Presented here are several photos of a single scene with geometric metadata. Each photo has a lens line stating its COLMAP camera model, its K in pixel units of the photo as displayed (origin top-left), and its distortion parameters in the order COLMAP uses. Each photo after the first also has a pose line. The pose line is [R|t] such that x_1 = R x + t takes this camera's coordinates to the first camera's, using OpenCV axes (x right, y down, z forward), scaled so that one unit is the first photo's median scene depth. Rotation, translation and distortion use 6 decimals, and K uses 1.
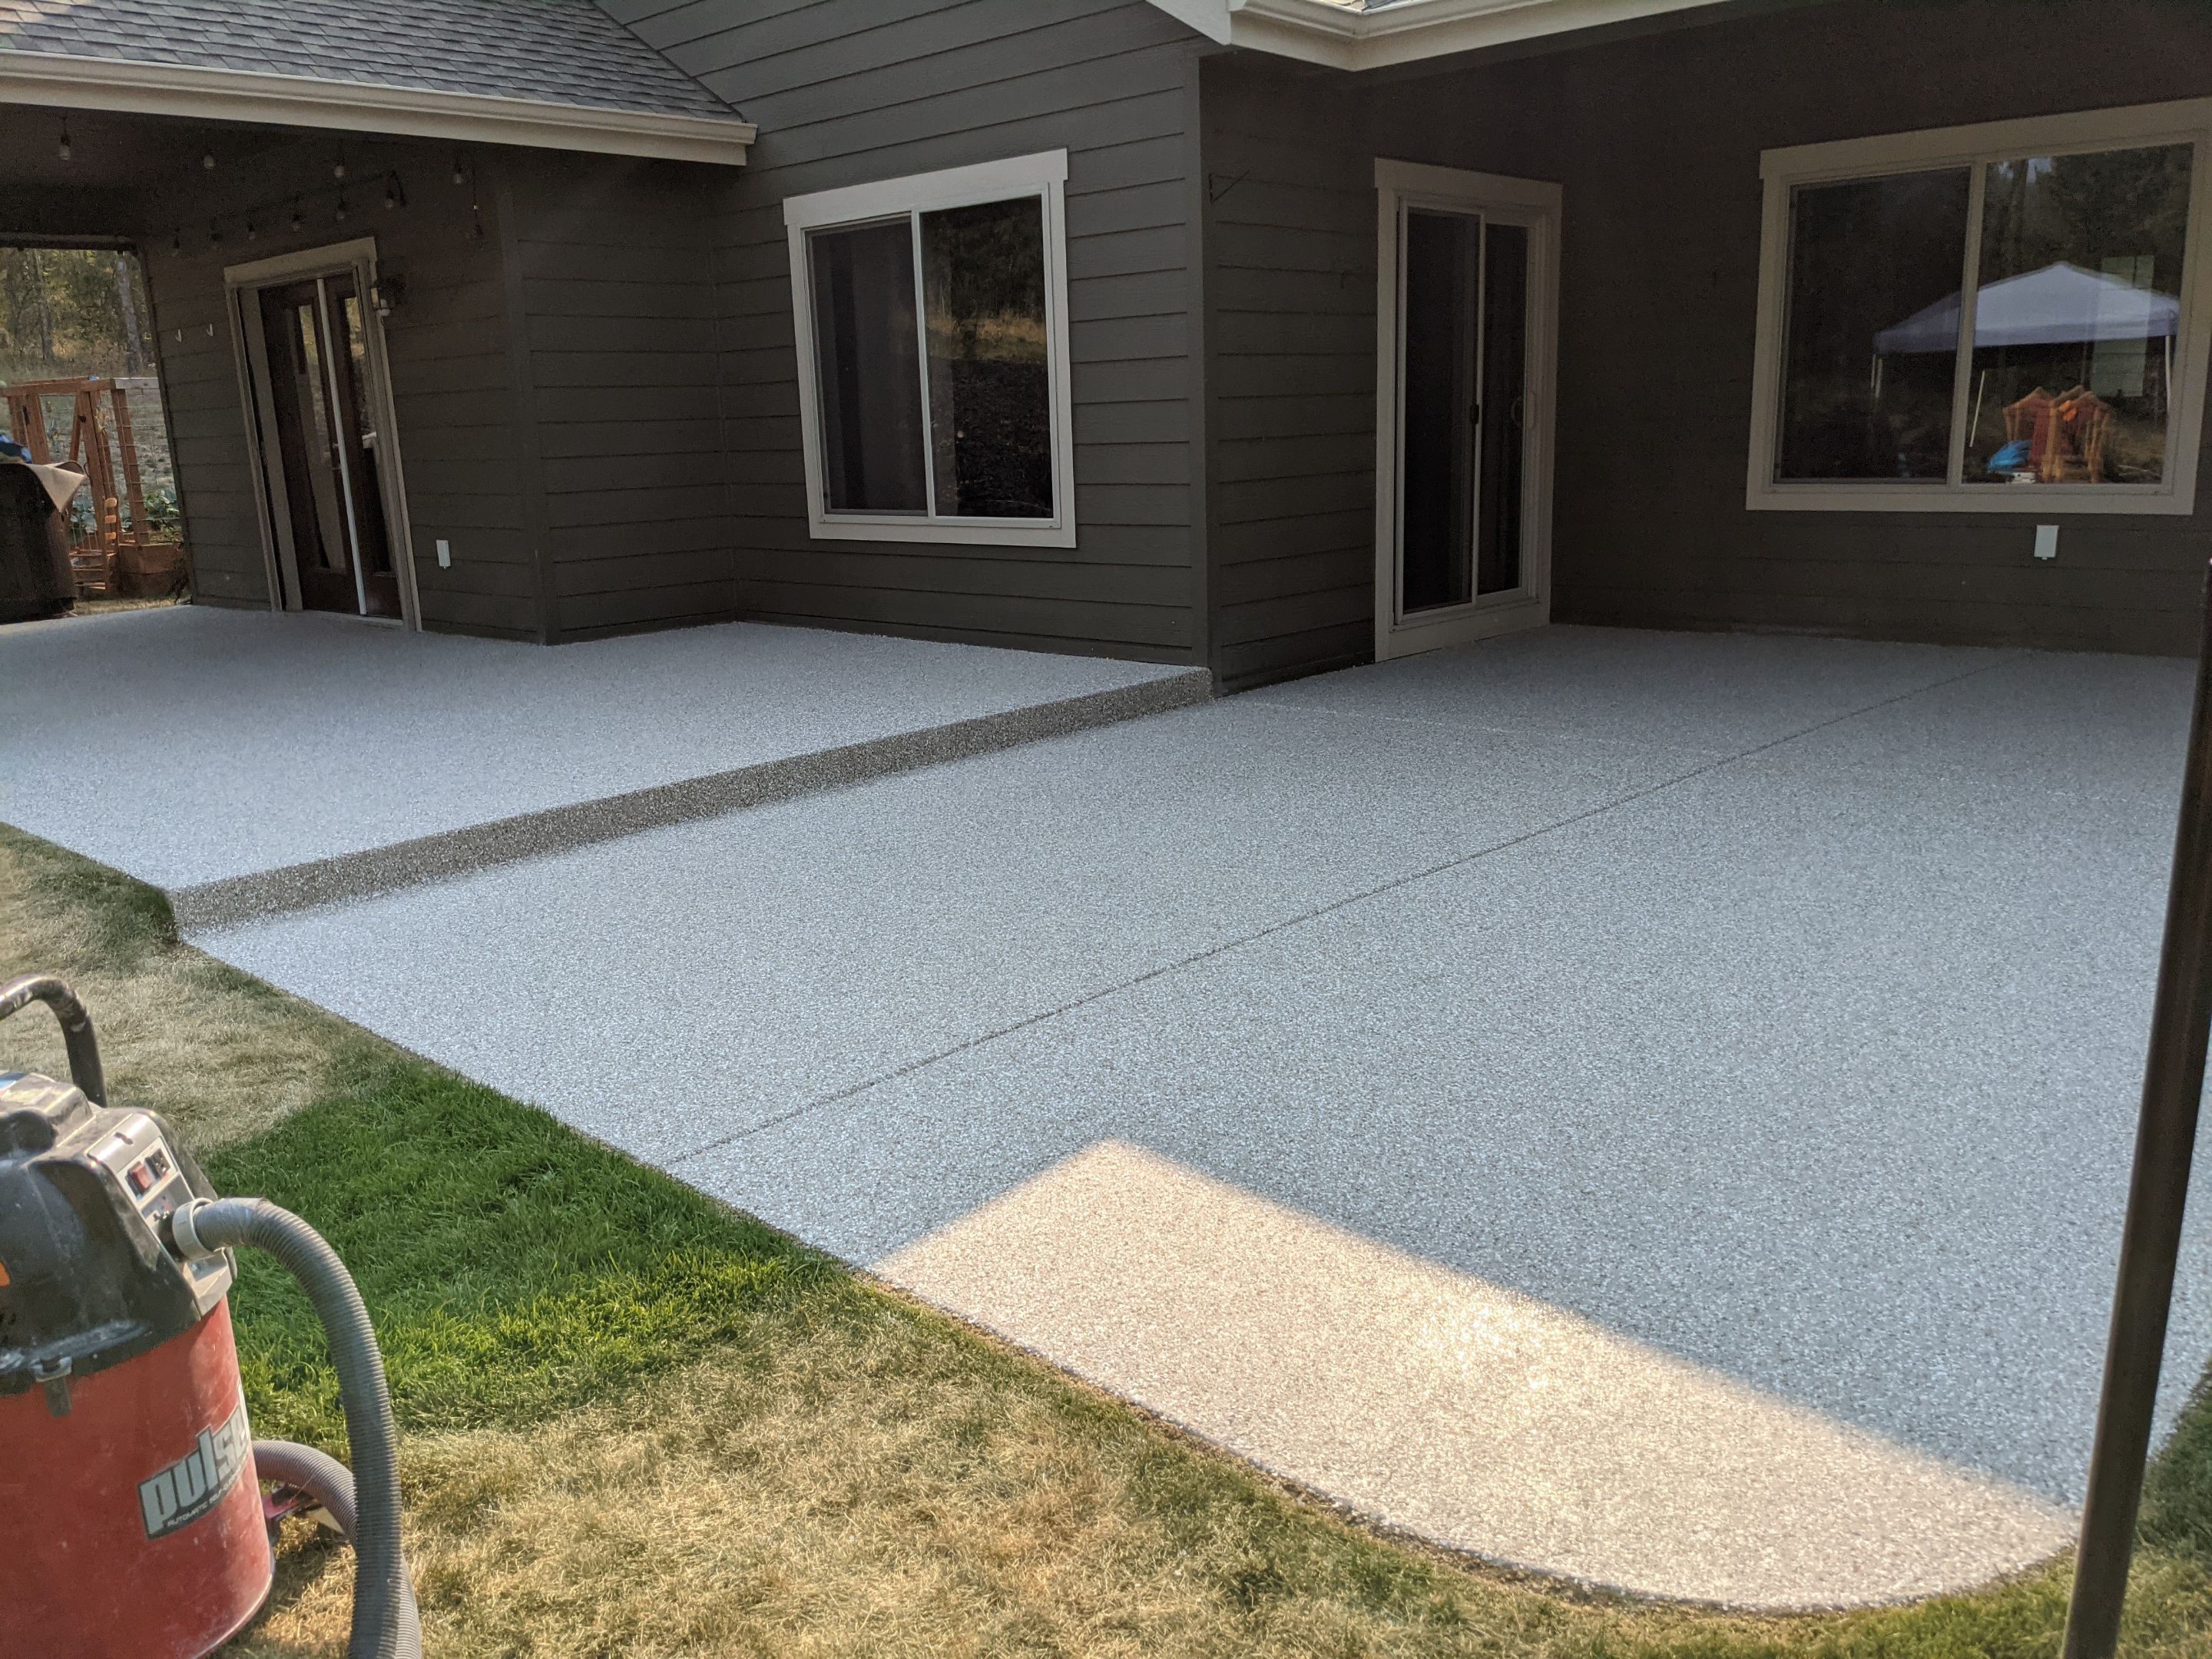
lens RADIAL K [[1761.5, 0, 1097.3], [0, 1761.5, 841.8], [0, 0, 1]] dist [0.064339, -0.117862]
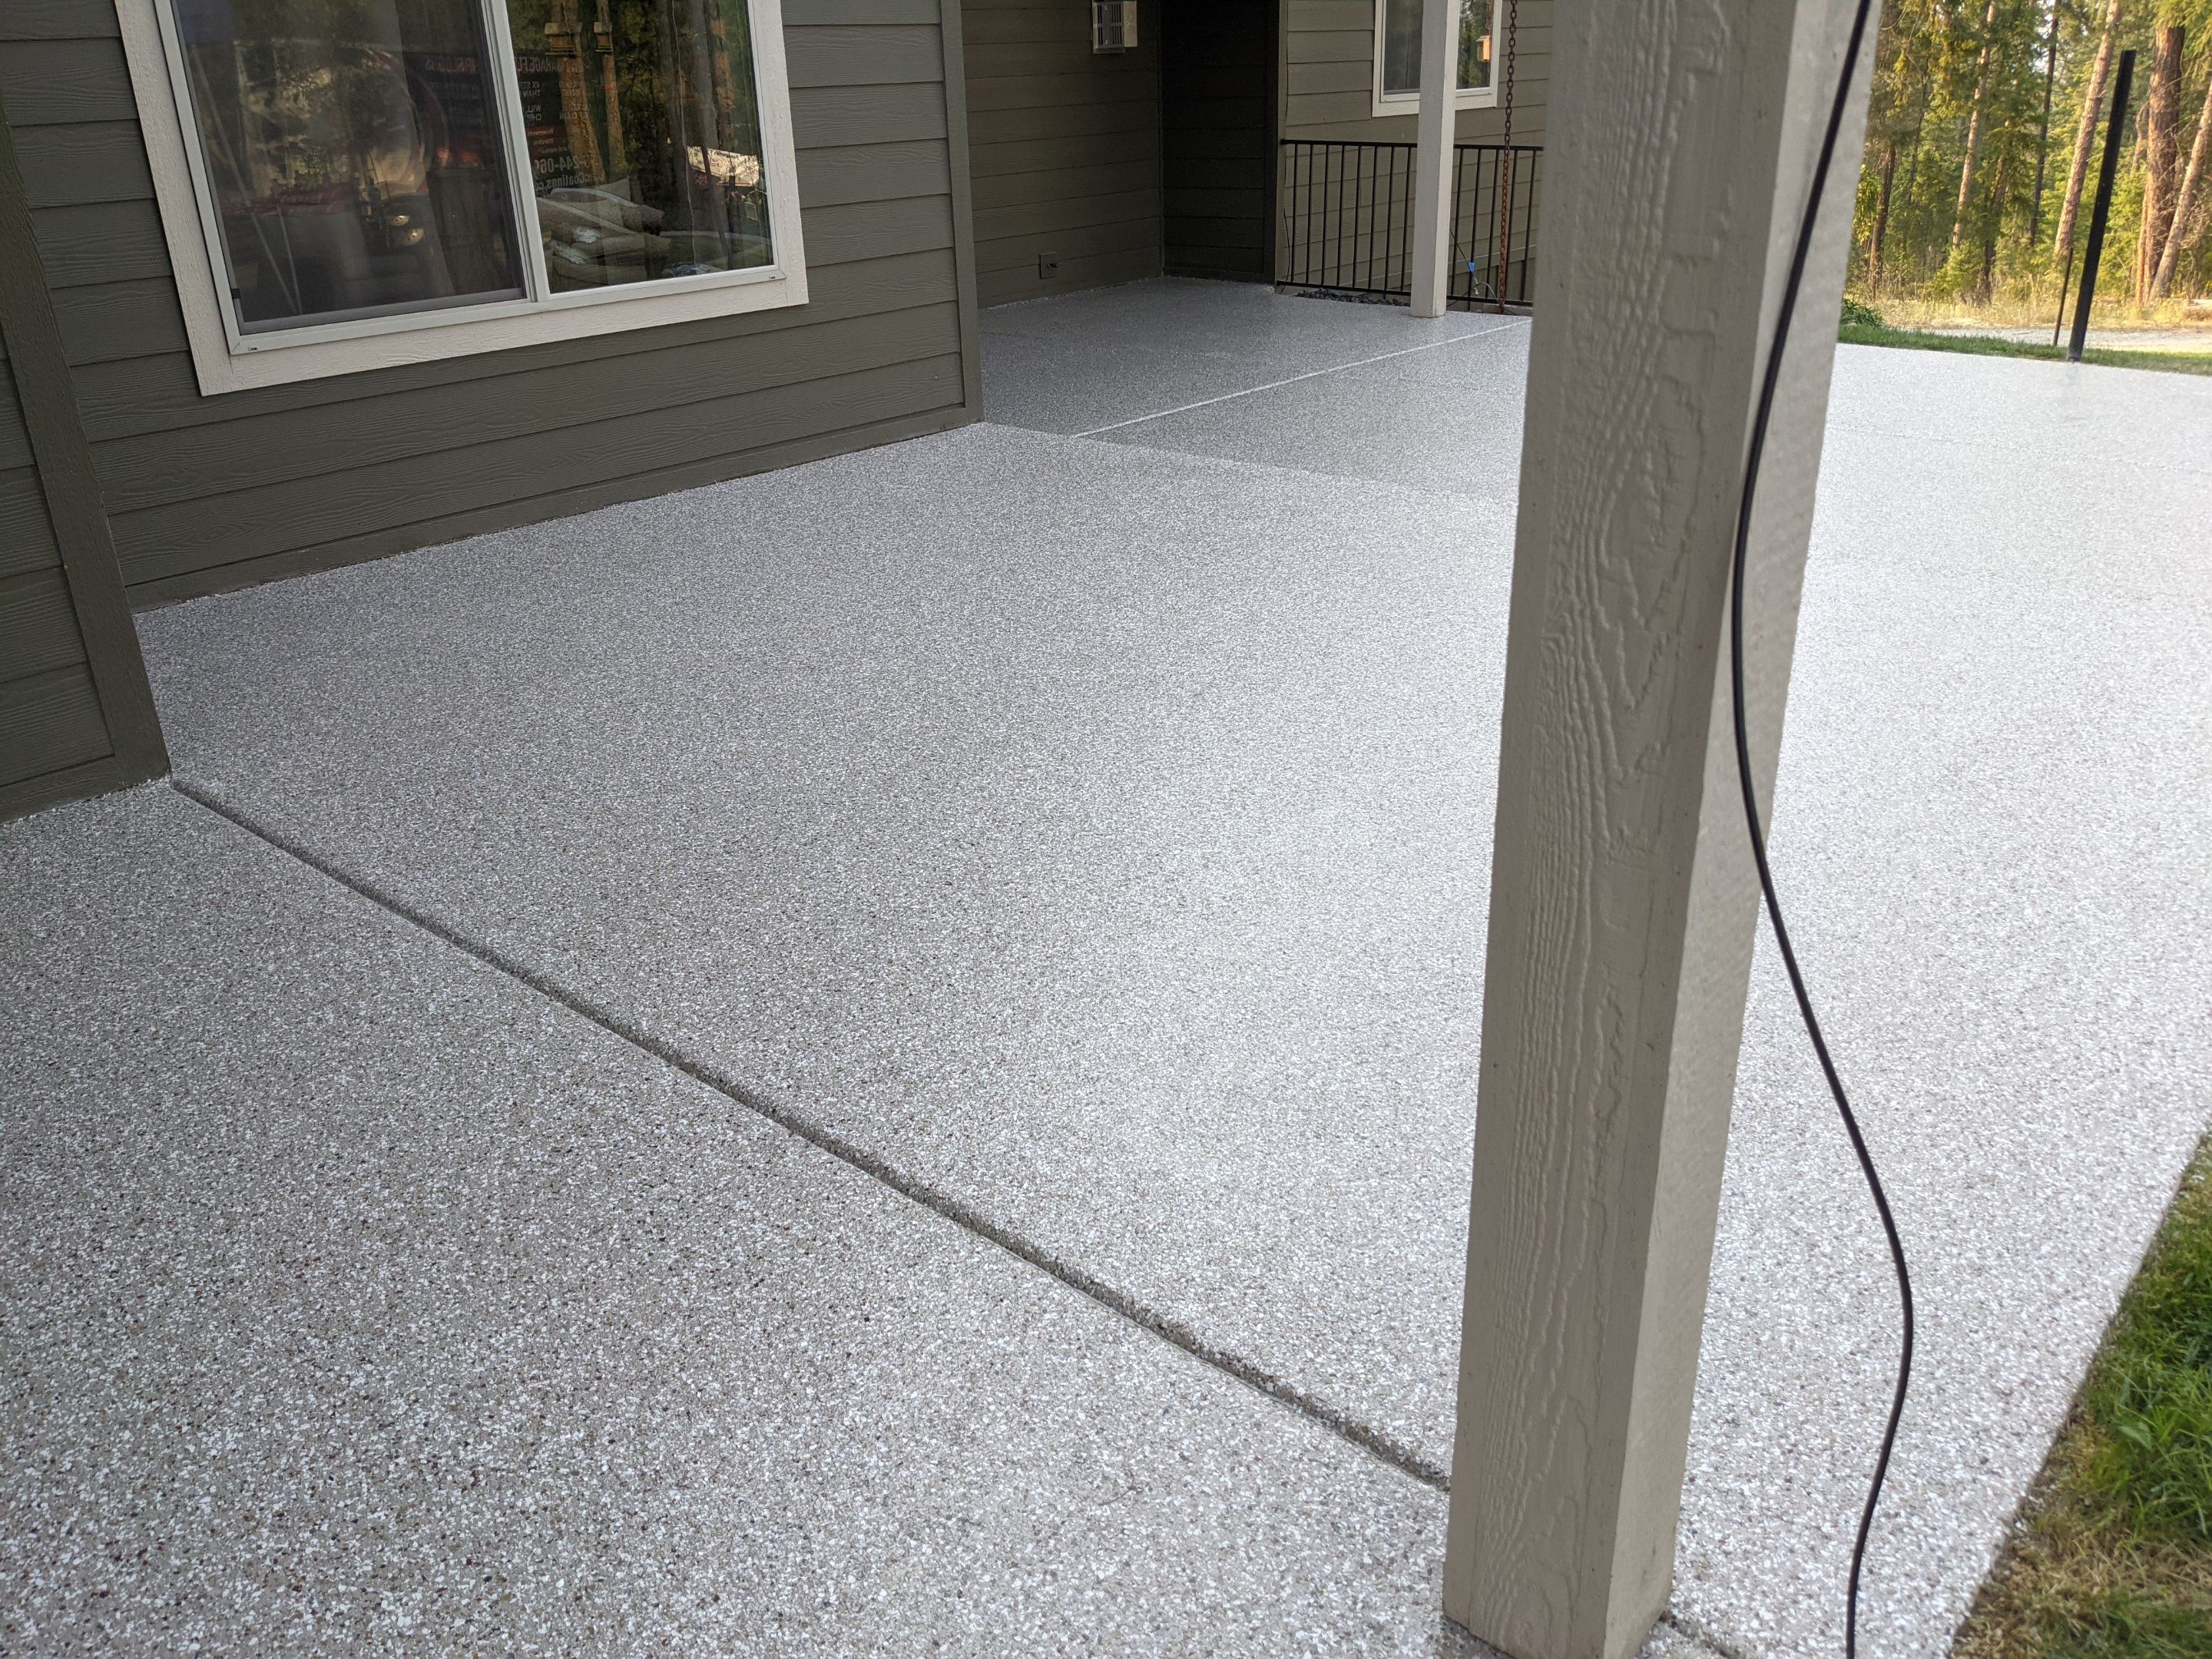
lens RADIAL K [[1740.6, 0, 1113.8], [0, 1740.6, 819.9], [0, 0, 1]] dist [0.059779, -0.102204]
pose [[-0.054444, -0.361225, 0.930888, -0.709944], [0.272020, 0.891644, 0.361906, -0.194893], [-0.960750, 0.272923, 0.049716, 0.870625]]
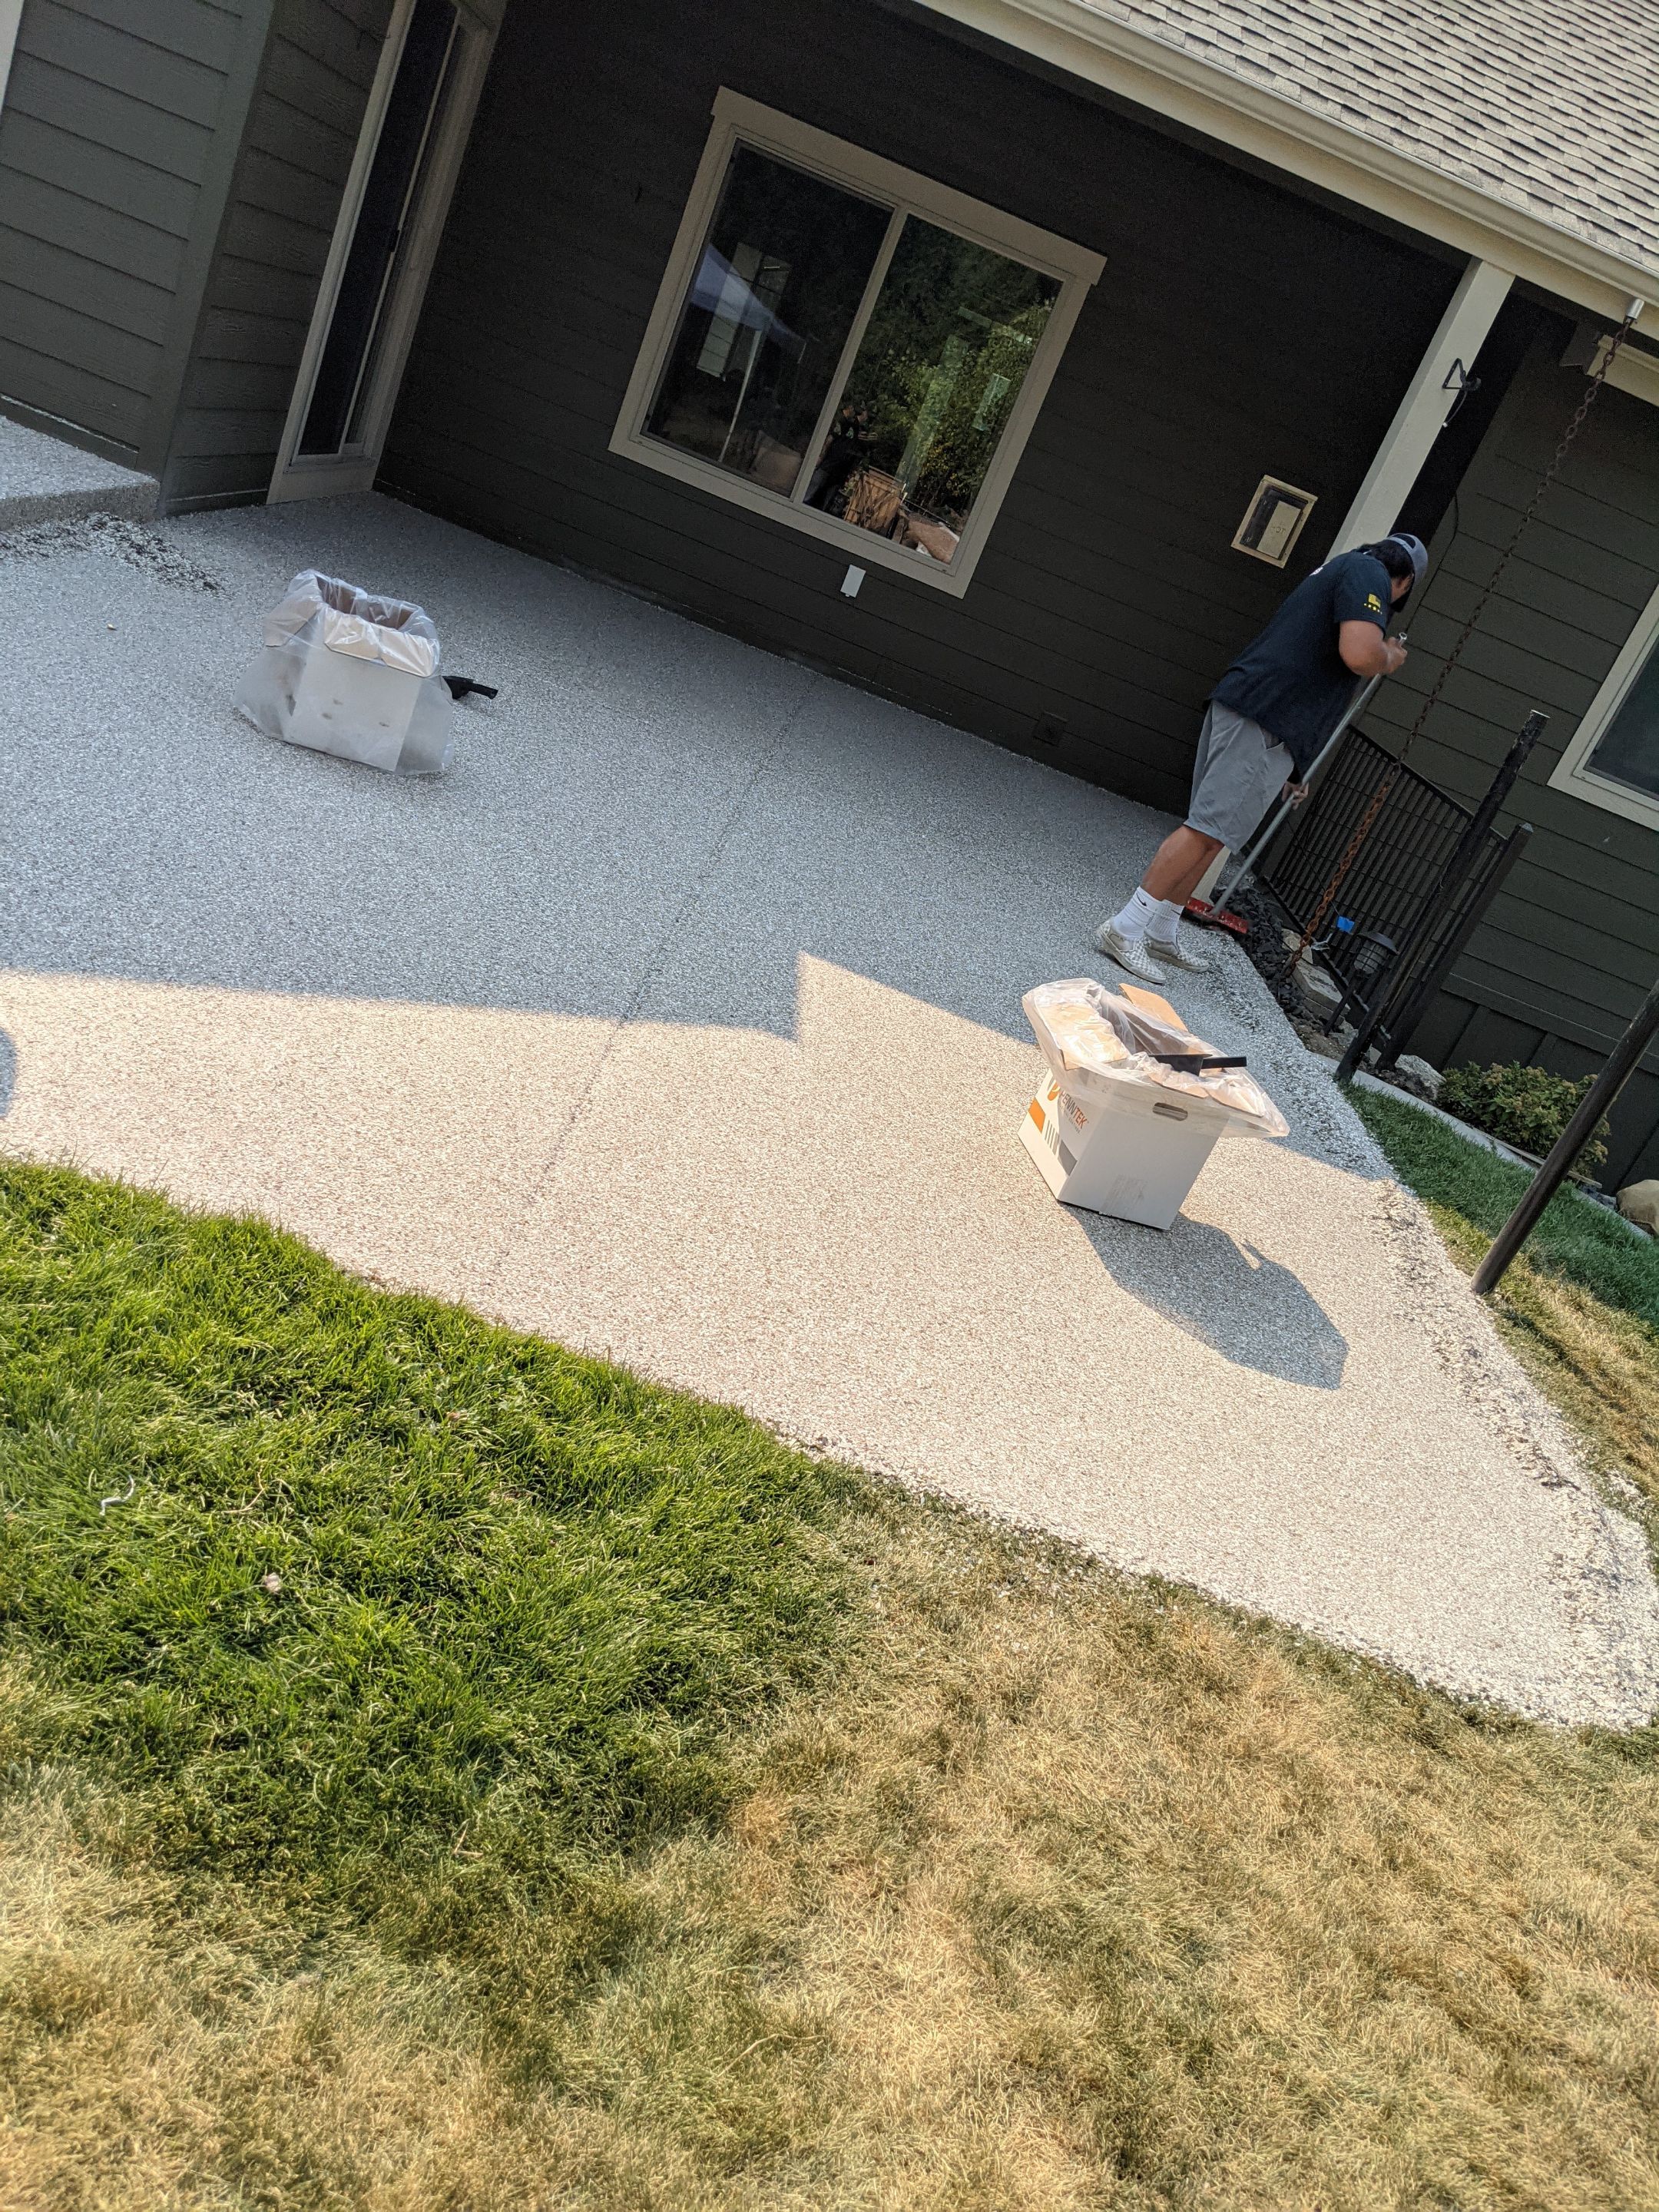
lens RADIAL K [[1740.6, 0, 799.5], [0, 1740.6, 1125.5], [0, 0, 1]] dist [0.059779, -0.102204]
pose [[0.684299, 0.028041, 0.728662, -0.291502], [-0.233316, 0.955149, 0.182355, -0.029882], [-0.690868, -0.294794, 0.660150, 0.166842]]
